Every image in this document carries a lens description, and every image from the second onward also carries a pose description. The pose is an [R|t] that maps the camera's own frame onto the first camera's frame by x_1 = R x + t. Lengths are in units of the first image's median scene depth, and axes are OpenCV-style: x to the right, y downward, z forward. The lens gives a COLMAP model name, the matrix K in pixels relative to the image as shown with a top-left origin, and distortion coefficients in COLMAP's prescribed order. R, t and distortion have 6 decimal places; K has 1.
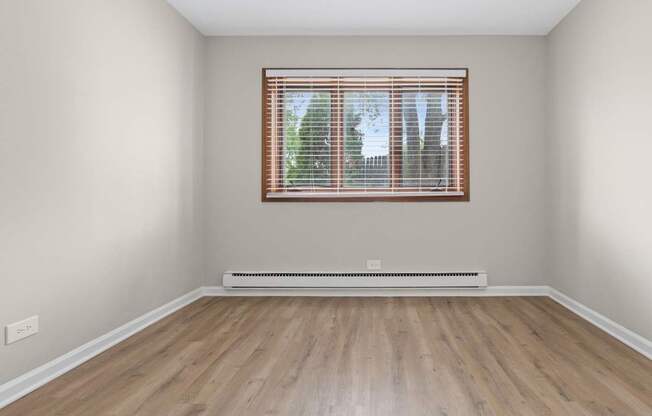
lens RADIAL K [[284.7, 0, 326.5], [0, 284.7, 226.0], [0, 0, 1]] dist [-0.001209, -0.000211]
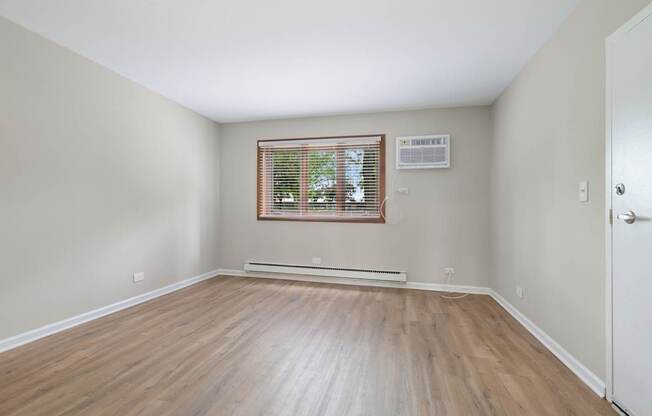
lens RADIAL K [[305.3, 0, 337.8], [0, 305.3, 211.7], [0, 0, 1]] dist [-0.003303, -0.000917]
pose [[0.974081, 0.019179, -0.225385, 0.608336], [-0.021471, 0.999740, -0.007718, -0.124955], [0.225178, 0.012357, 0.974239, -0.599295]]
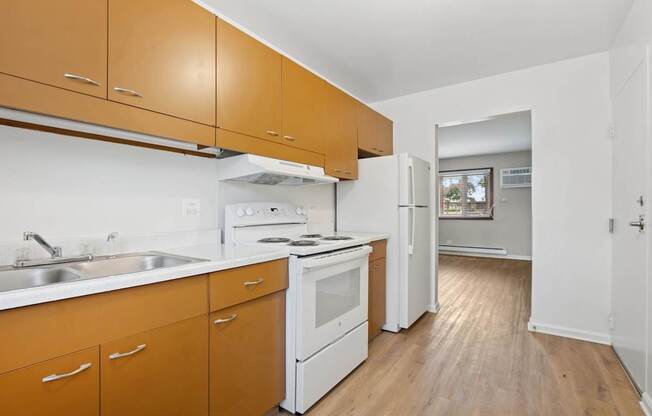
lens RADIAL K [[305.3, 0, 337.8], [0, 305.3, 211.7], [0, 0, 1]] dist [-0.003303, -0.000917]
pose [[0.828308, 0.020167, -0.559911, 0.869029], [-0.019824, 0.999781, 0.006684, -0.145810], [0.559923, 0.005563, 0.828526, -2.031553]]
